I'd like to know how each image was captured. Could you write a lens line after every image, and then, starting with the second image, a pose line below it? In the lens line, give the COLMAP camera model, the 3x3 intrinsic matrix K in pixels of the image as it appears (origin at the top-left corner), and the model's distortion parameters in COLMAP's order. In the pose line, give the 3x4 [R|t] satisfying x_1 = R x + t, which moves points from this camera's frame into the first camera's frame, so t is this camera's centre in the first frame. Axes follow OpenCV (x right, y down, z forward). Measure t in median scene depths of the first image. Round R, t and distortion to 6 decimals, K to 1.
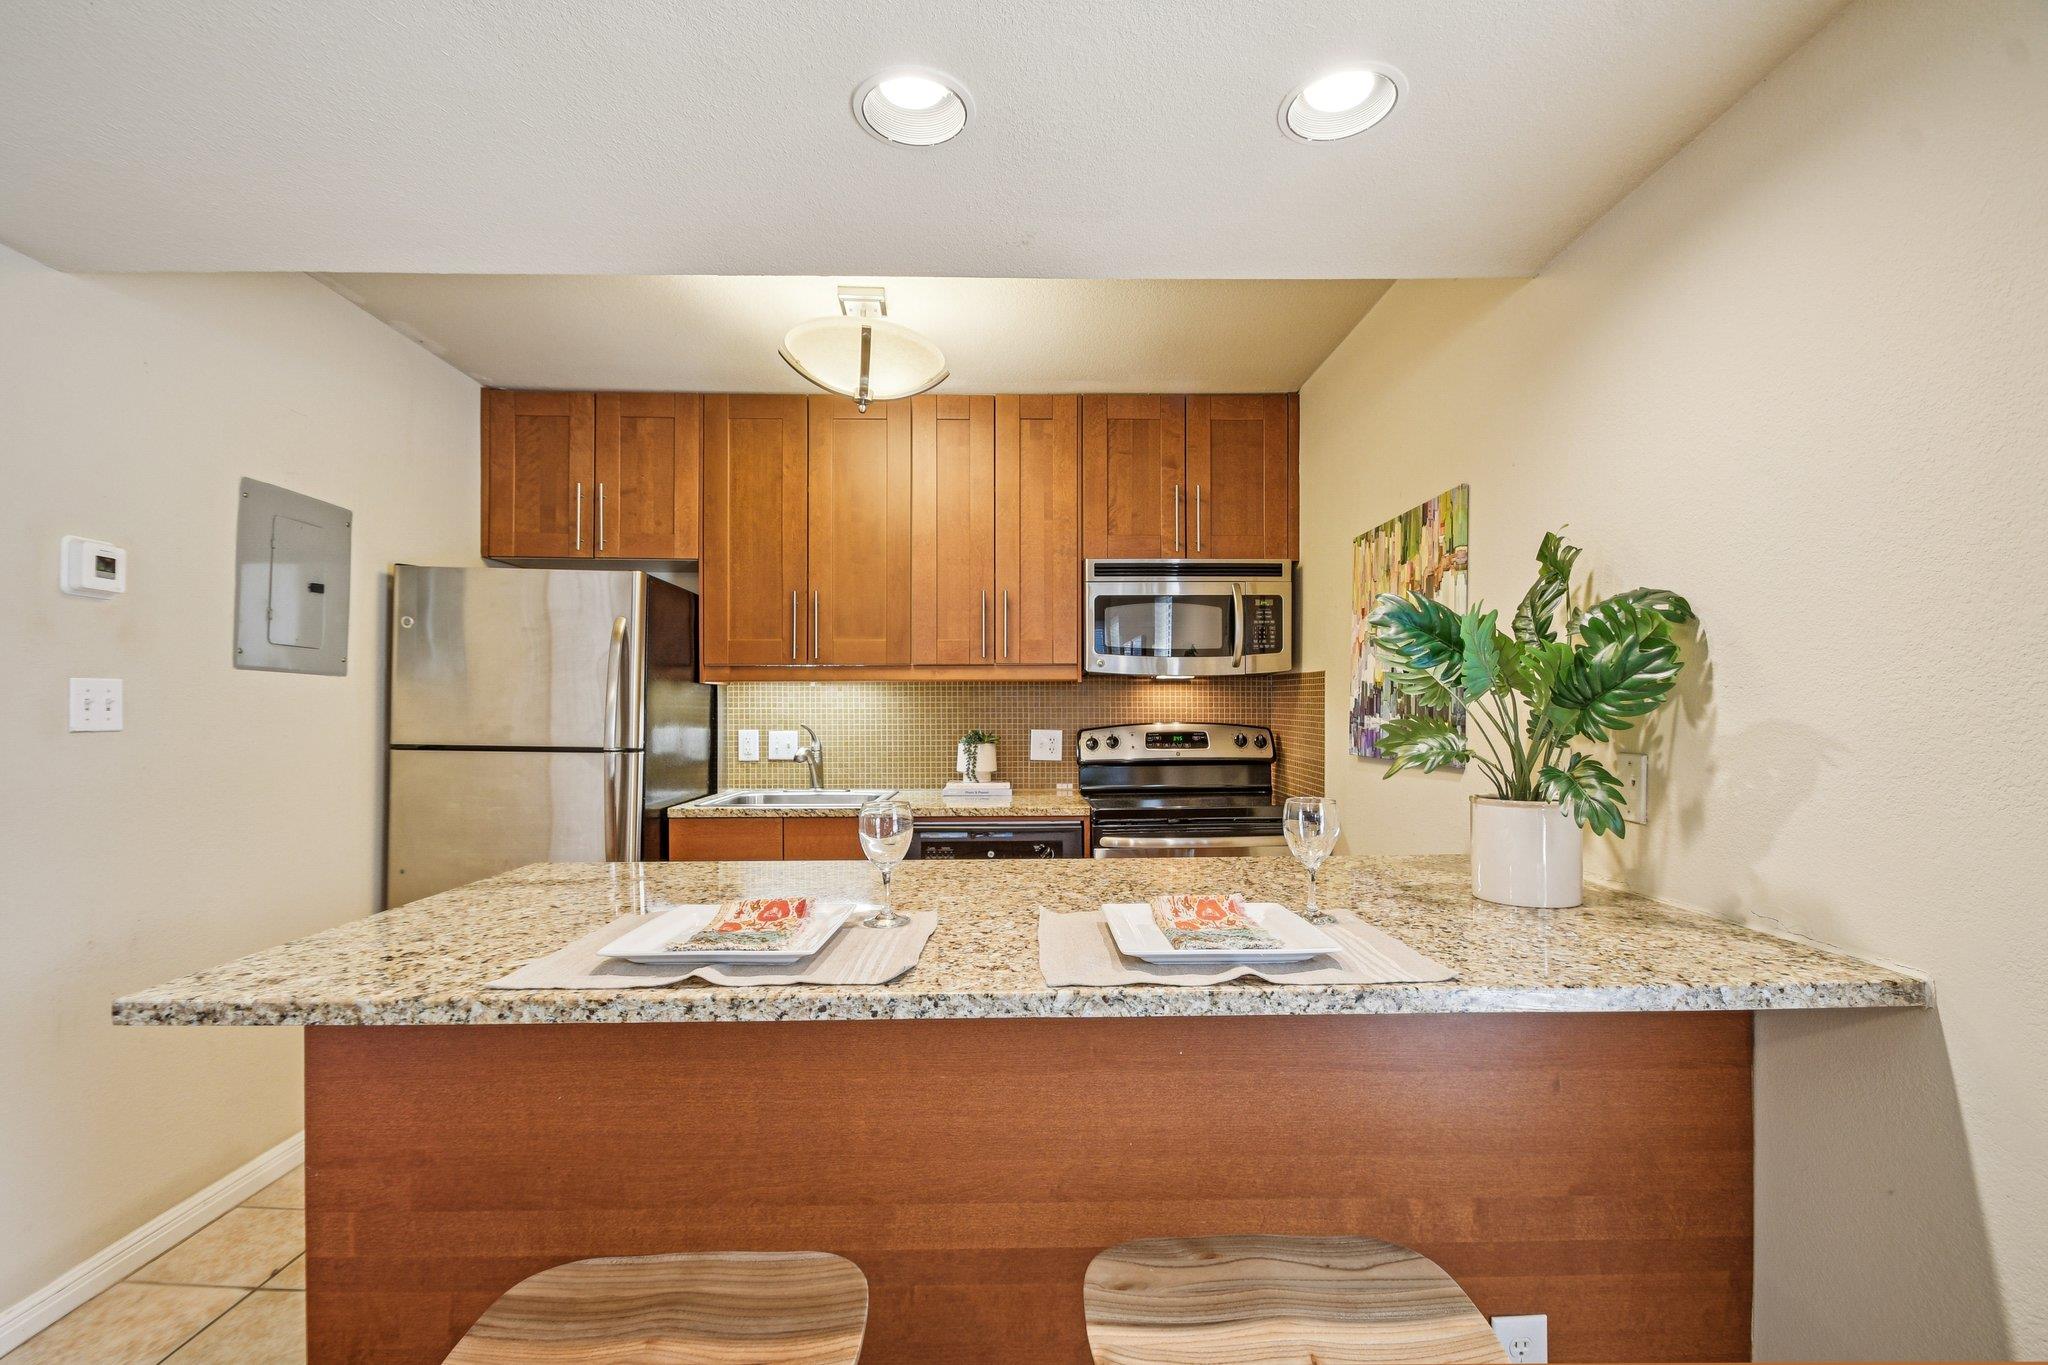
lens RADIAL K [[902.3, 0, 1027.9], [0, 902.3, 710.4], [0, 0, 1]] dist [0.001322, -0.006756]
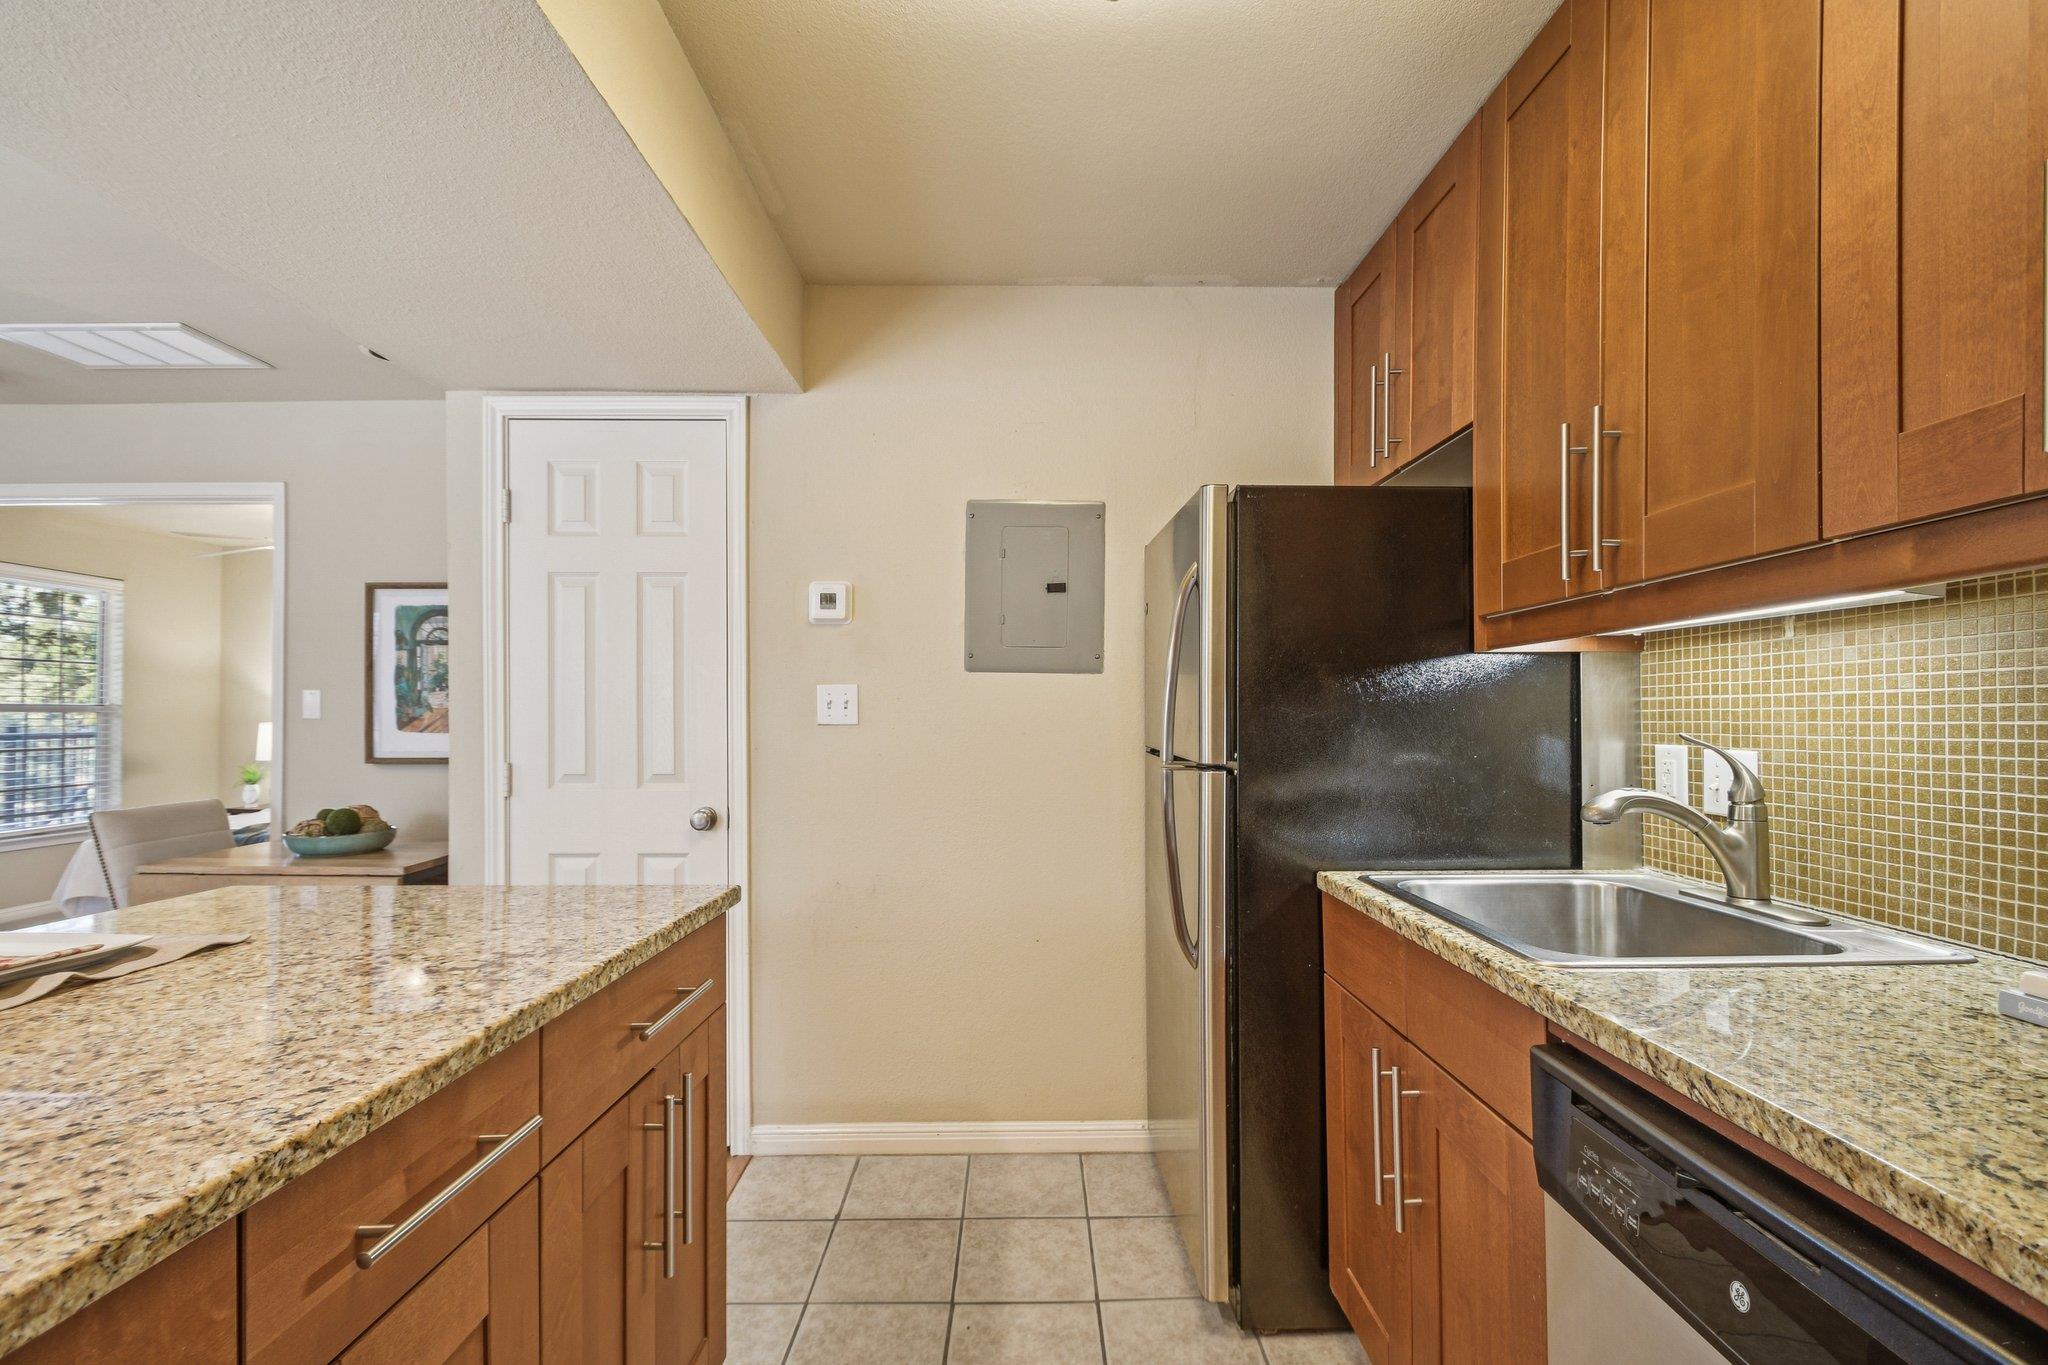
lens RADIAL K [[902.3, 0, 1021.5], [0, 902.3, 714.7], [0, 0, 1]] dist [0.001322, -0.006756]
pose [[-0.008924, -0.003414, -0.999954, 0.172795], [0.001425, 0.999993, -0.003427, 0.007857], [0.999959, -0.001455, -0.008919, 0.737793]]
